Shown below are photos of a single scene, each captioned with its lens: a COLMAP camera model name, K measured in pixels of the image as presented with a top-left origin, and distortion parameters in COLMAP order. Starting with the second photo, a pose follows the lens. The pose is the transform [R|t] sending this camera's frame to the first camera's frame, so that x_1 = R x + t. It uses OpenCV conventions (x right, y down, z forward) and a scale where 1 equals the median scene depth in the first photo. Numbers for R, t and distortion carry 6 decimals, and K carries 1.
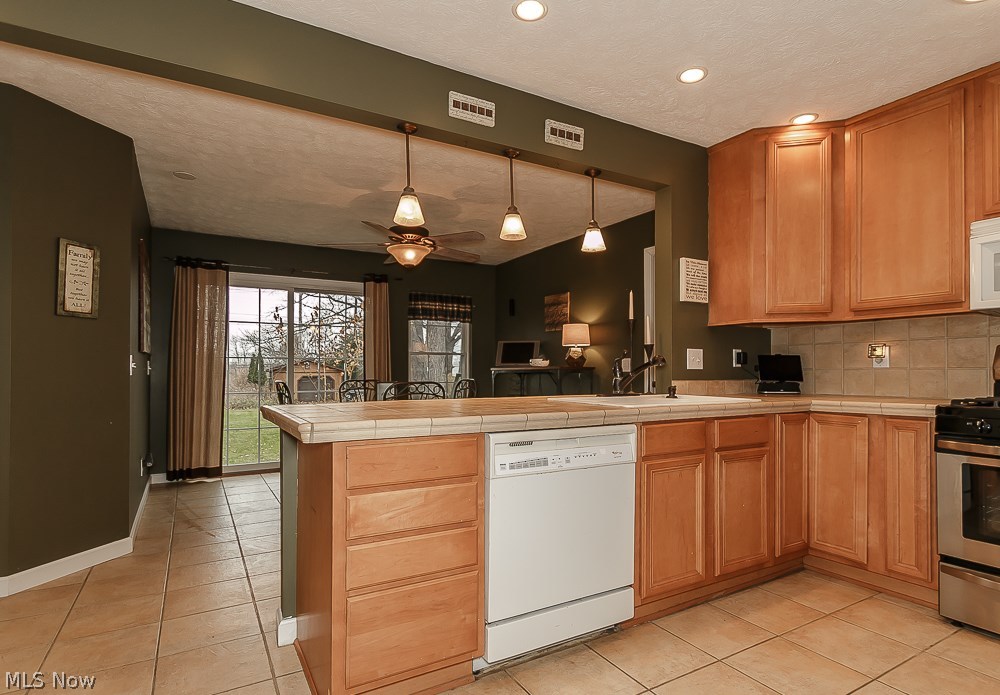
lens RADIAL K [[533.4, 0, 504.3], [0, 533.4, 366.4], [0, 0, 1]] dist [-0.001509, -0.000007]
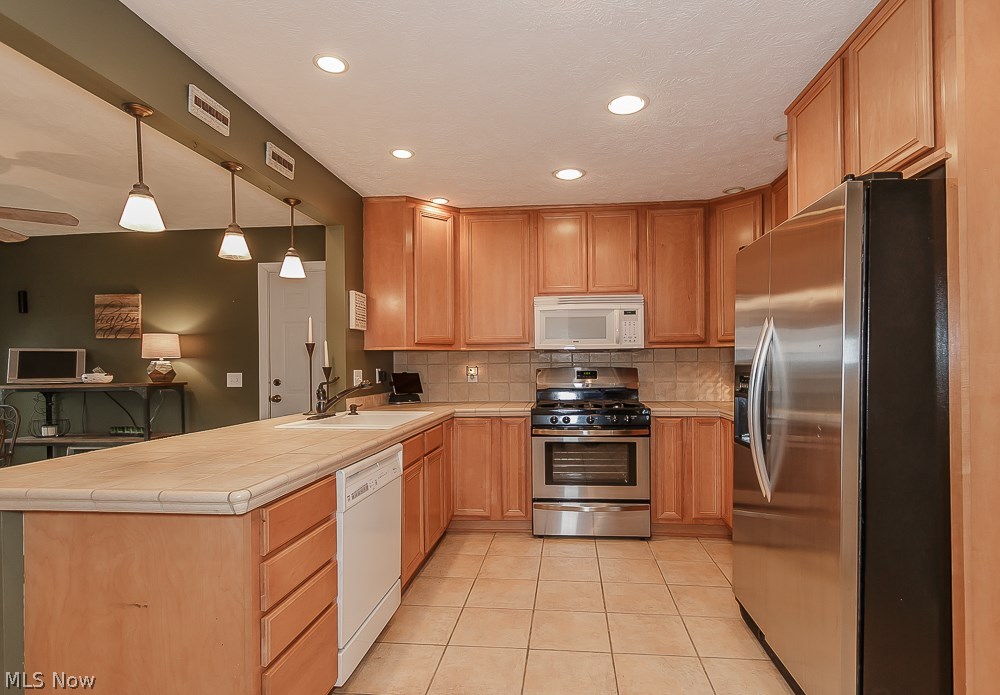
lens RADIAL K [[533.4, 0, 504.3], [0, 533.4, 366.4], [0, 0, 1]] dist [-0.001509, -0.000007]
pose [[0.589492, -0.011351, 0.807695, -0.449653], [0.006763, 0.999936, 0.009117, -0.056921], [-0.807746, 0.000088, 0.589530, 0.074680]]
